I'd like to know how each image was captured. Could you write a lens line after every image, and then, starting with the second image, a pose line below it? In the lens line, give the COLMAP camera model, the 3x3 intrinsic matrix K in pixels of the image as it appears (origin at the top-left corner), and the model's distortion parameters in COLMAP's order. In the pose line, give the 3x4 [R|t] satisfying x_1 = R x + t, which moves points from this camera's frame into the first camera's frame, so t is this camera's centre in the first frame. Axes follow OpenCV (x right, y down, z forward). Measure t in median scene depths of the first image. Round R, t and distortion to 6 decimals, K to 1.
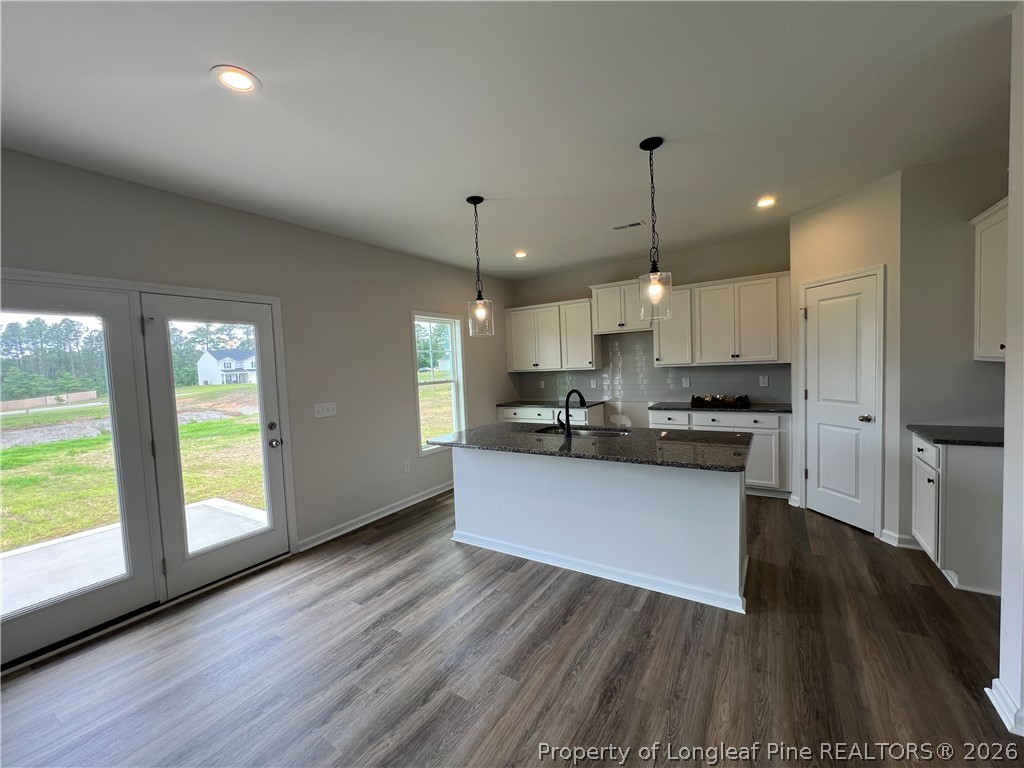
lens RADIAL K [[410.2, 0, 512.1], [0, 410.2, 386.0], [0, 0, 1]] dist [-0.001412, 0.000752]
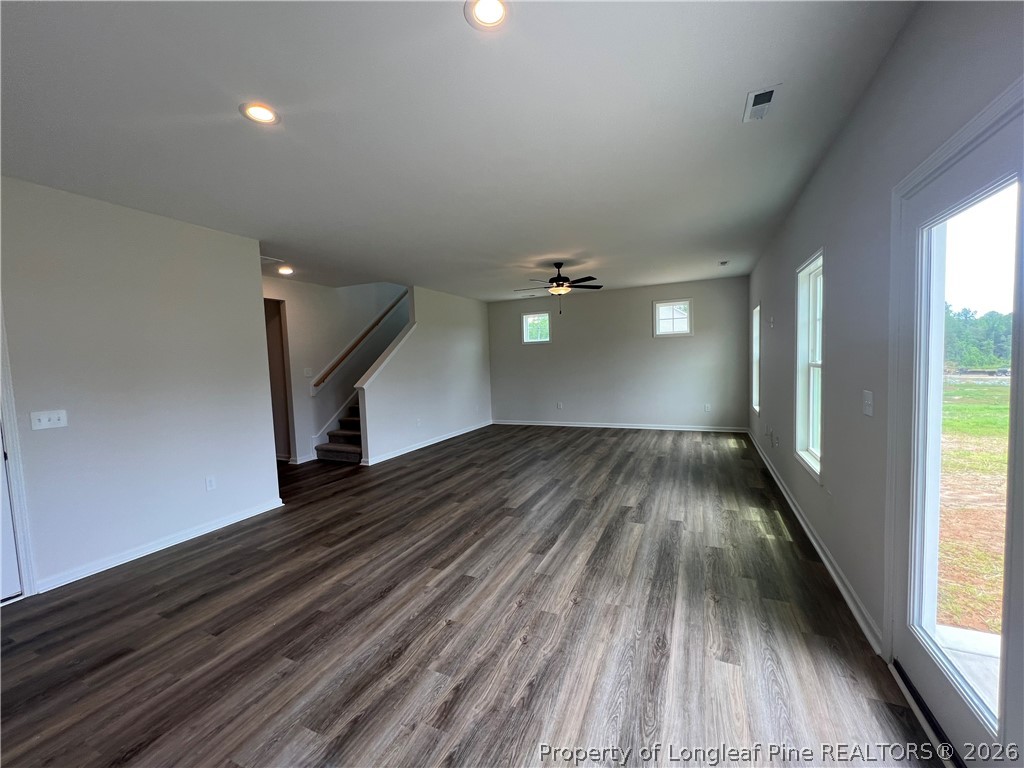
lens RADIAL K [[410.2, 0, 511.6], [0, 410.2, 384.5], [0, 0, 1]] dist [-0.001412, 0.000752]
pose [[-0.986524, 0.091858, -0.135399, -0.292551], [0.075793, 0.989952, 0.119378, -0.029524], [0.145004, 0.107507, -0.983573, 1.090915]]
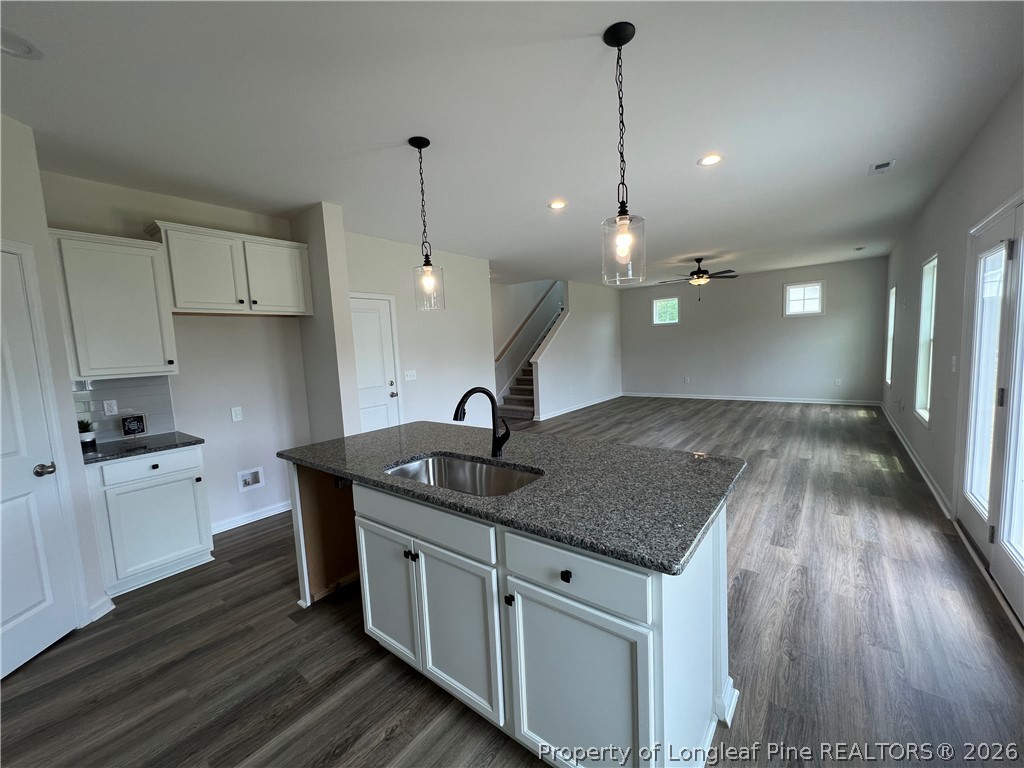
lens RADIAL K [[410.2, 0, 512.5], [0, 410.2, 384.5], [0, 0, 1]] dist [-0.001412, 0.000752]
pose [[-0.991589, 0.084770, 0.097805, 0.038203], [0.098399, 0.984645, 0.144194, -0.080639], [-0.084080, 0.152605, -0.984704, 1.621392]]
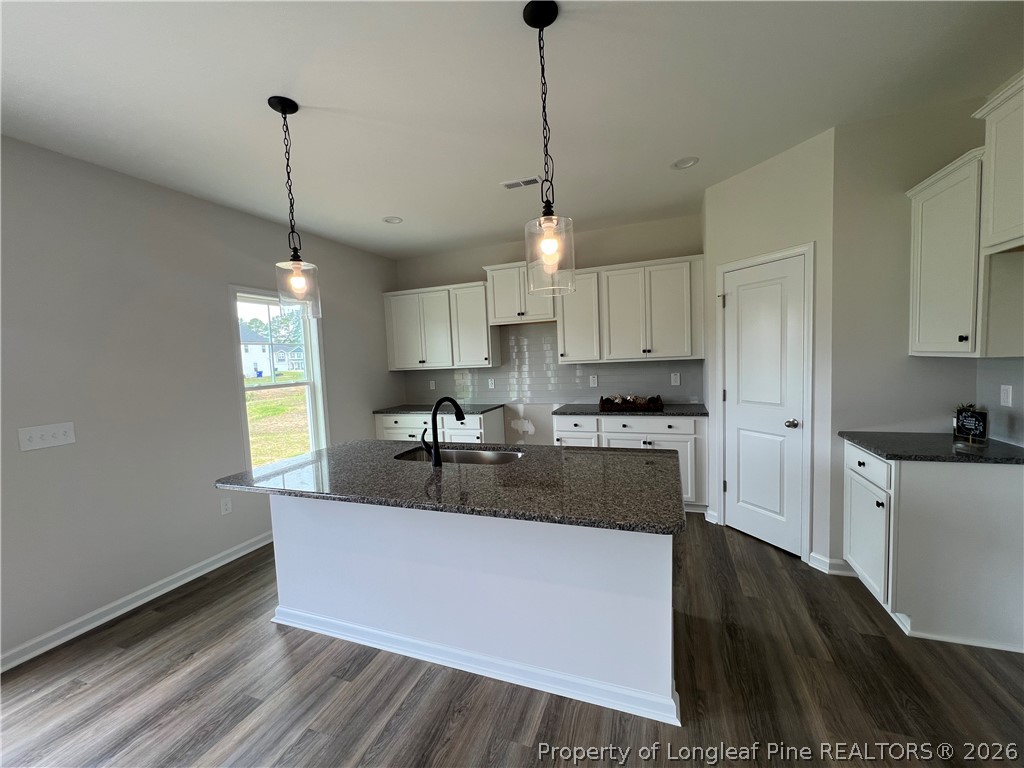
lens RADIAL K [[410.2, 0, 512.5], [0, 410.2, 385.9], [0, 0, 1]] dist [-0.001412, 0.000752]
pose [[0.978426, -0.014705, 0.206073, 0.120627], [0.012836, 0.999864, 0.010402, -0.016752], [-0.206198, -0.007532, 0.978481, 0.293917]]
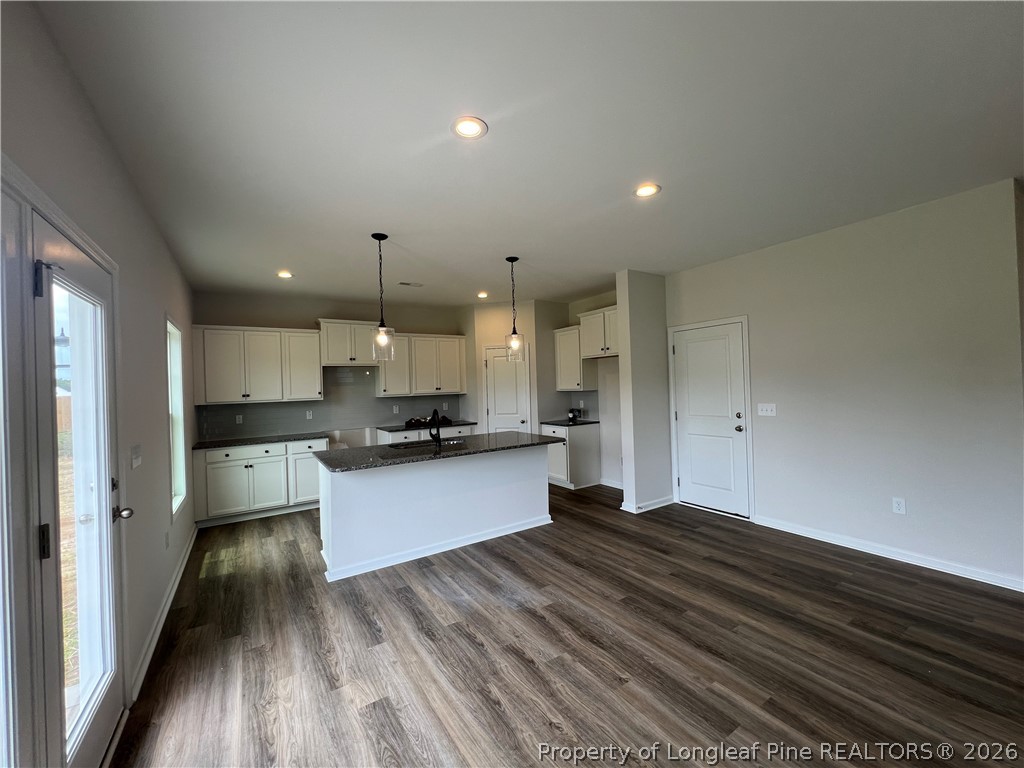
lens RADIAL K [[410.2, 0, 513.6], [0, 410.2, 383.8], [0, 0, 1]] dist [-0.001412, 0.000752]
pose [[0.410533, 0.036592, 0.911111, -0.919300], [0.063062, 0.995663, -0.068402, 0.033644], [-0.909662, 0.085538, 0.406445, 0.262479]]
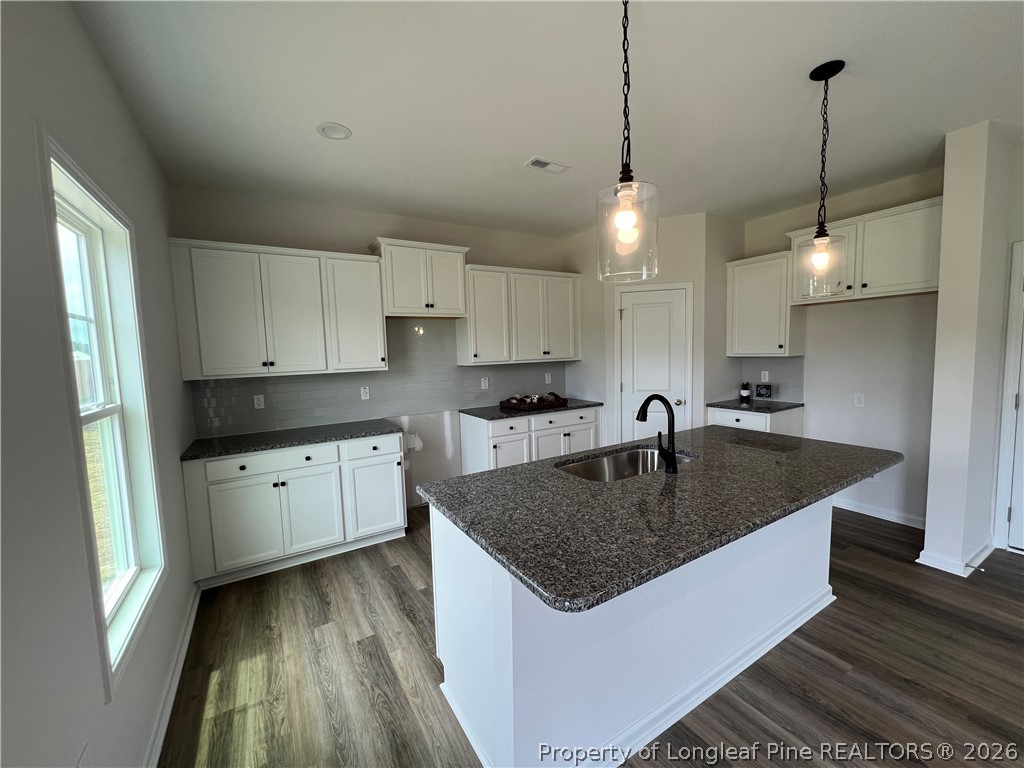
lens RADIAL K [[410.2, 0, 514.3], [0, 410.2, 384.5], [0, 0, 1]] dist [-0.001412, 0.000752]
pose [[0.433500, -0.042482, 0.900152, -0.502974], [0.060028, 0.998031, 0.018193, -0.030424], [-0.899152, 0.046148, 0.435196, 0.936042]]
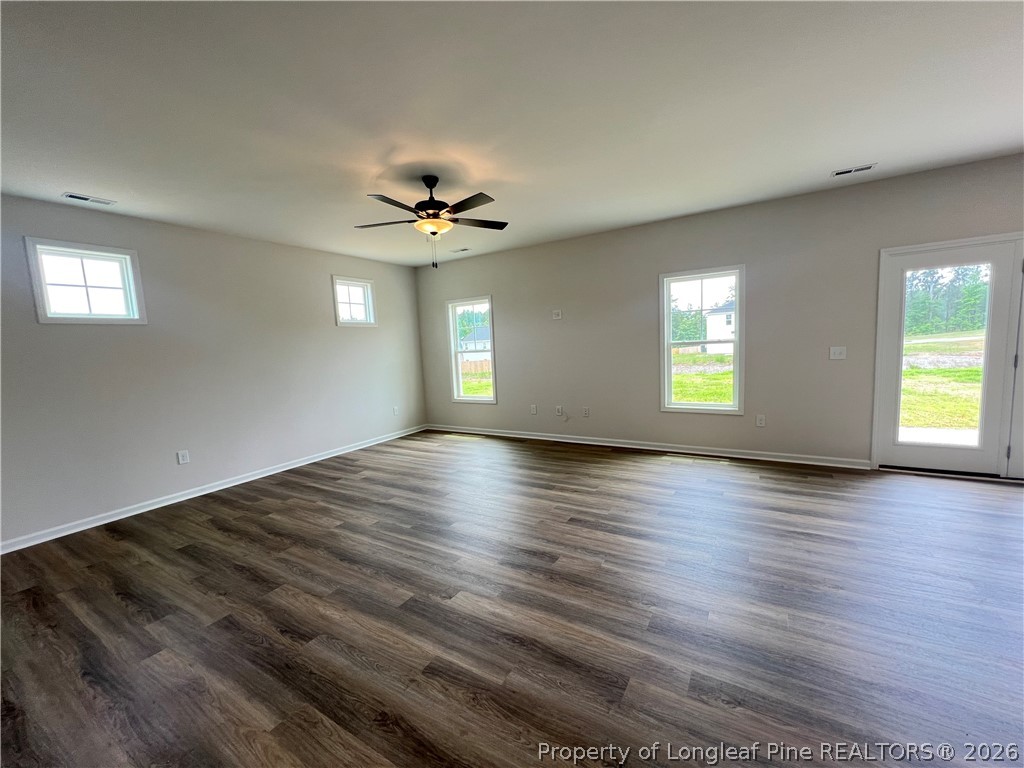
lens RADIAL K [[410.2, 0, 512.5], [0, 410.2, 384.3], [0, 0, 1]] dist [-0.001412, 0.000752]
pose [[0.028602, 0.146228, -0.988837, 0.325390], [-0.006332, 0.989249, 0.146106, 0.037040], [0.999571, 0.002083, 0.029221, -0.545426]]
